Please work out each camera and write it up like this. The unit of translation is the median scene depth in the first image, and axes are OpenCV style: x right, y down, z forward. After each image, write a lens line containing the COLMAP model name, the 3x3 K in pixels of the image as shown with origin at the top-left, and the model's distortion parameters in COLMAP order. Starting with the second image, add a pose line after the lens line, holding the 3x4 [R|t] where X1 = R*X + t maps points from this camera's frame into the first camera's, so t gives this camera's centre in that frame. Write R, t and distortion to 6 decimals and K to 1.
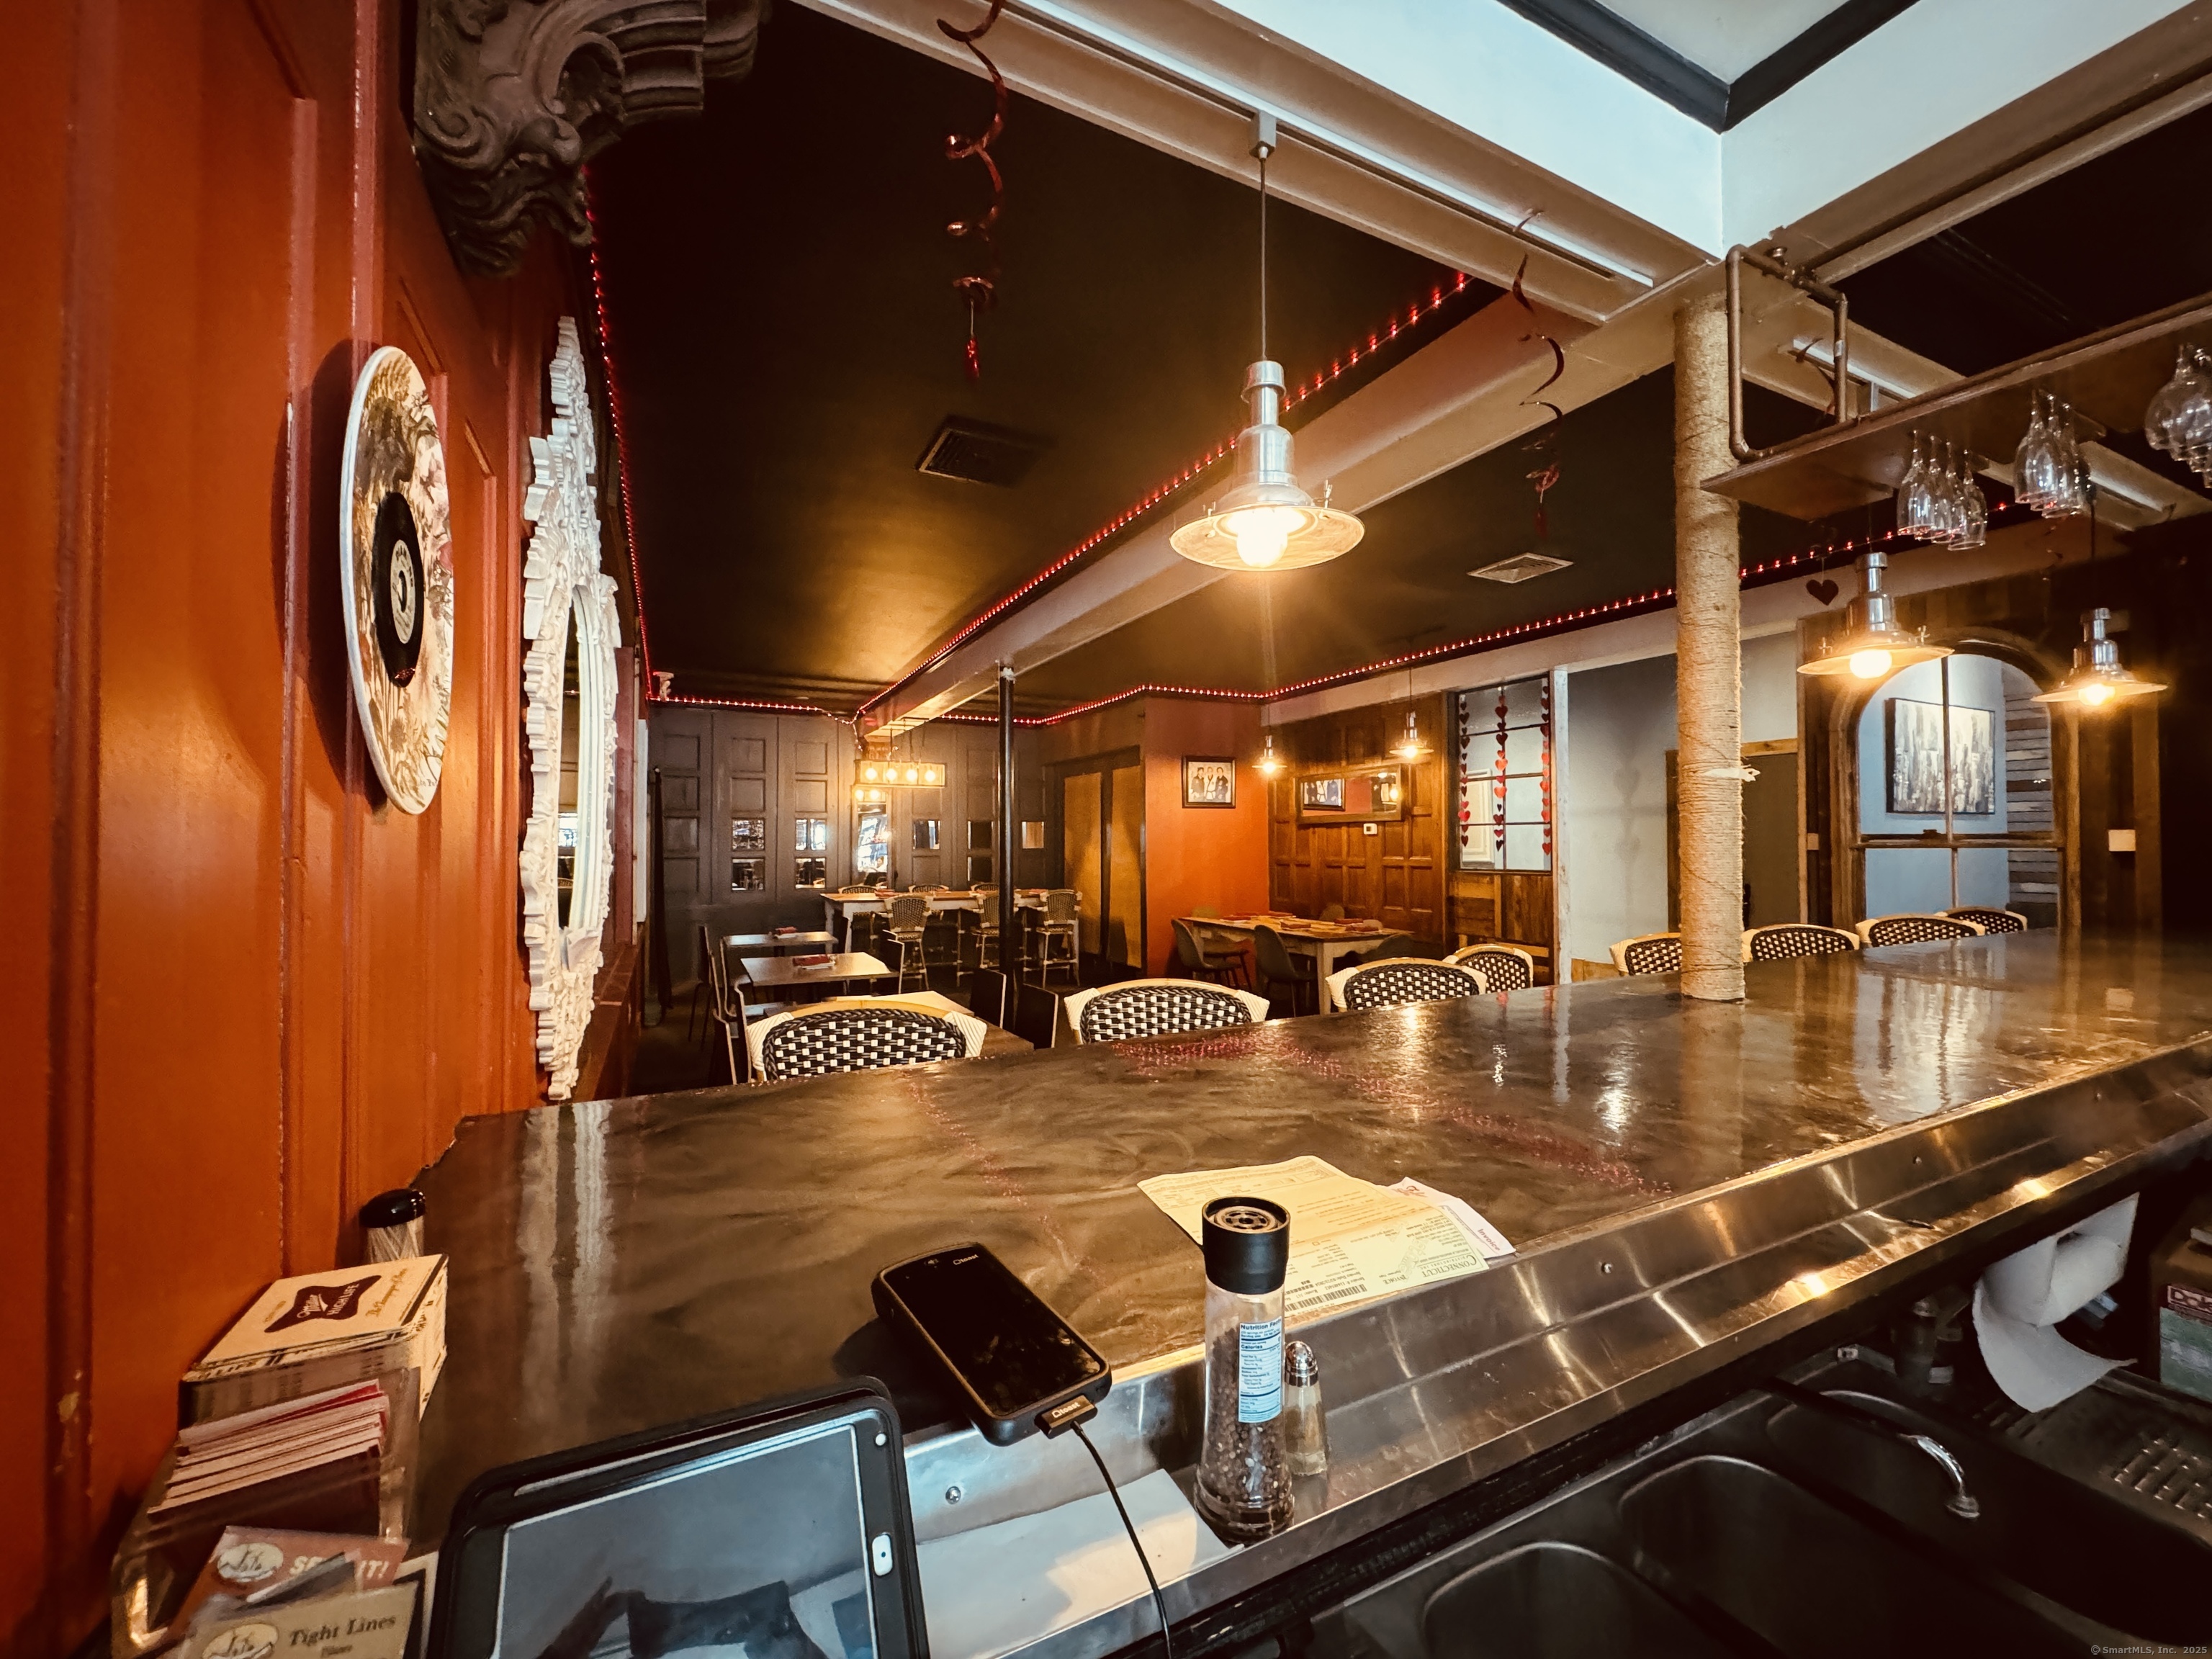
lens RADIAL K [[869.6, 0, 1091.7], [0, 869.6, 830.0], [0, 0, 1]] dist [-0.007324, 0.001164]
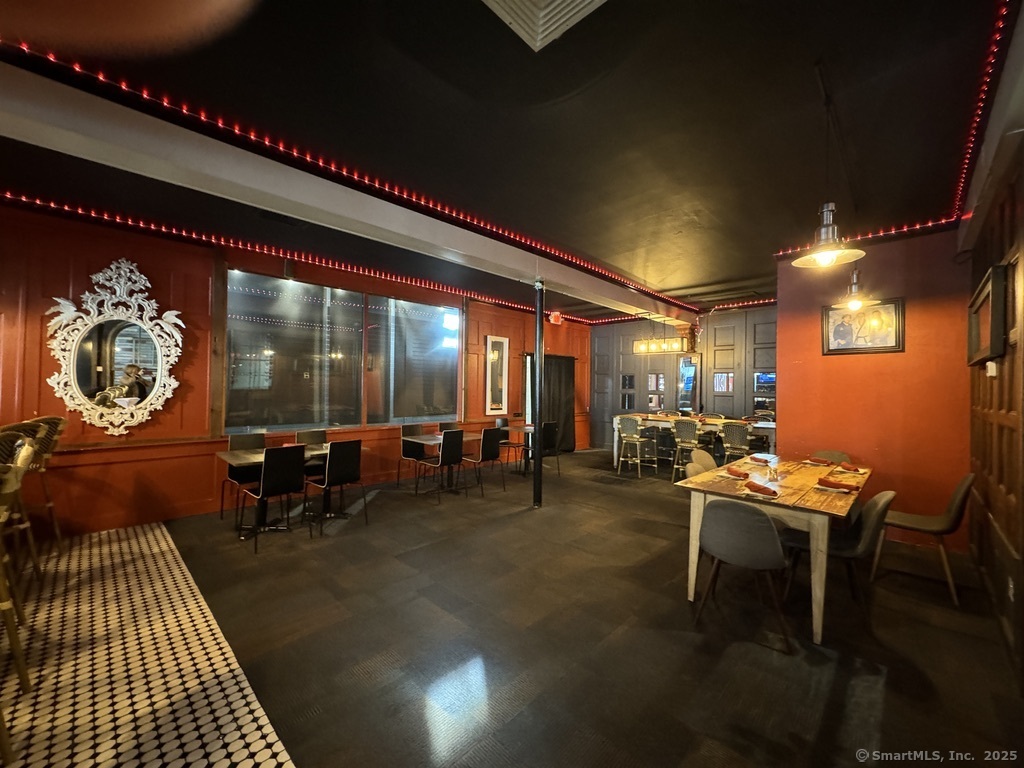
lens RADIAL K [[402.6, 0, 503.5], [0, 402.6, 383.8], [0, 0, 1]] dist [-0.007324, 0.001164]
pose [[0.334206, 0.003843, -0.942492, 0.457763], [-0.005027, 0.999985, 0.002295, 0.010483], [0.942487, 0.003971, 0.334220, 0.497622]]
